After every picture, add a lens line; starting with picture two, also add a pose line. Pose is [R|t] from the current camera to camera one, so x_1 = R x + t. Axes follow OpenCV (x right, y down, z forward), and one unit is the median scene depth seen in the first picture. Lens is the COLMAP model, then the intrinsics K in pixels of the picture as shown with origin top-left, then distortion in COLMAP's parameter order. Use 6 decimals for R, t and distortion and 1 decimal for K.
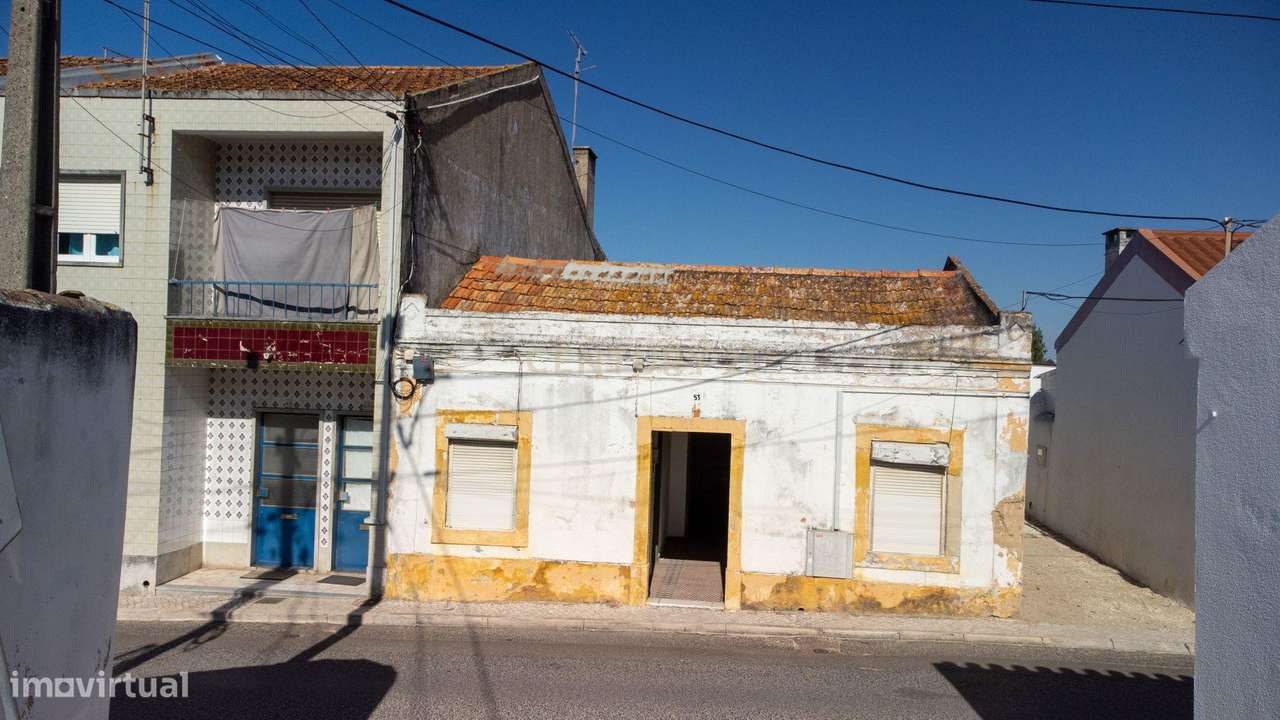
lens RADIAL K [[971.3, 0, 639.7], [0, 971.3, 352.9], [0, 0, 1]] dist [0.056762, 0.012554]
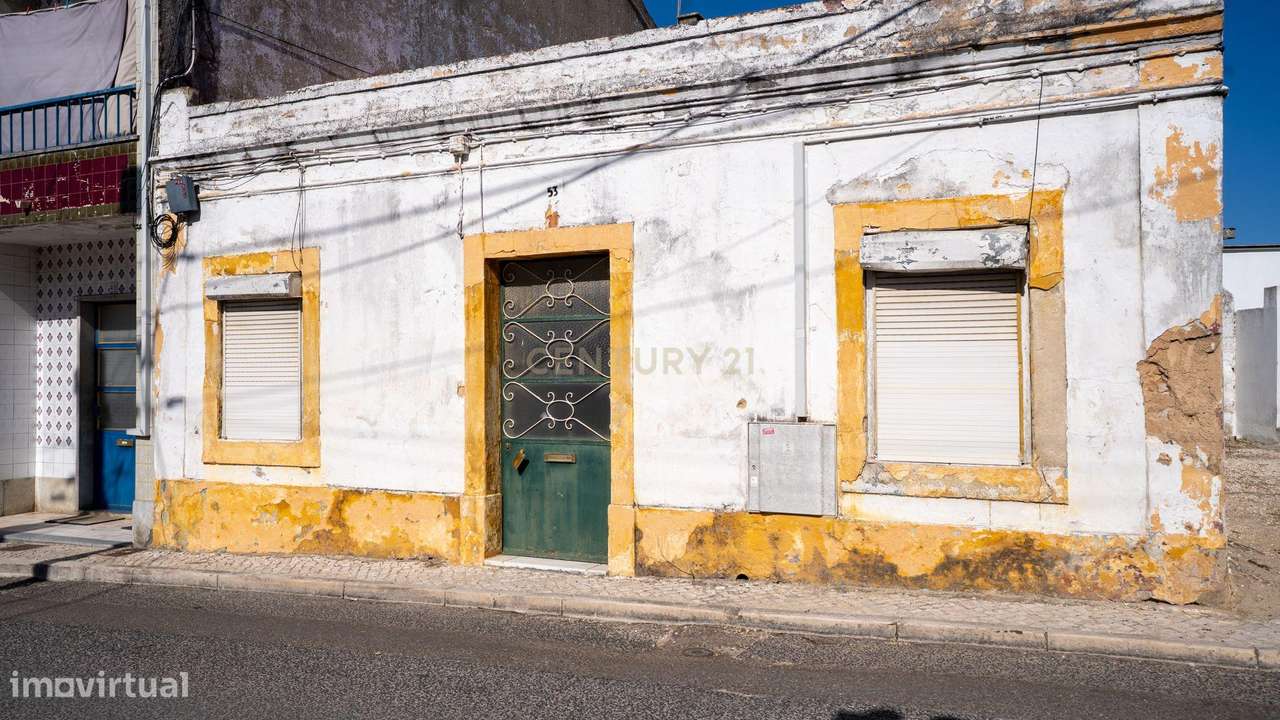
lens RADIAL K [[982.8, 0, 629.3], [0, 982.8, 350.2], [0, 0, 1]] dist [-0.010525, 0.079526]
pose [[0.945206, -0.047937, -0.322937, 0.277446], [0.042202, 0.998803, -0.024741, 0.152471], [0.323736, 0.009757, 0.946097, 0.487717]]
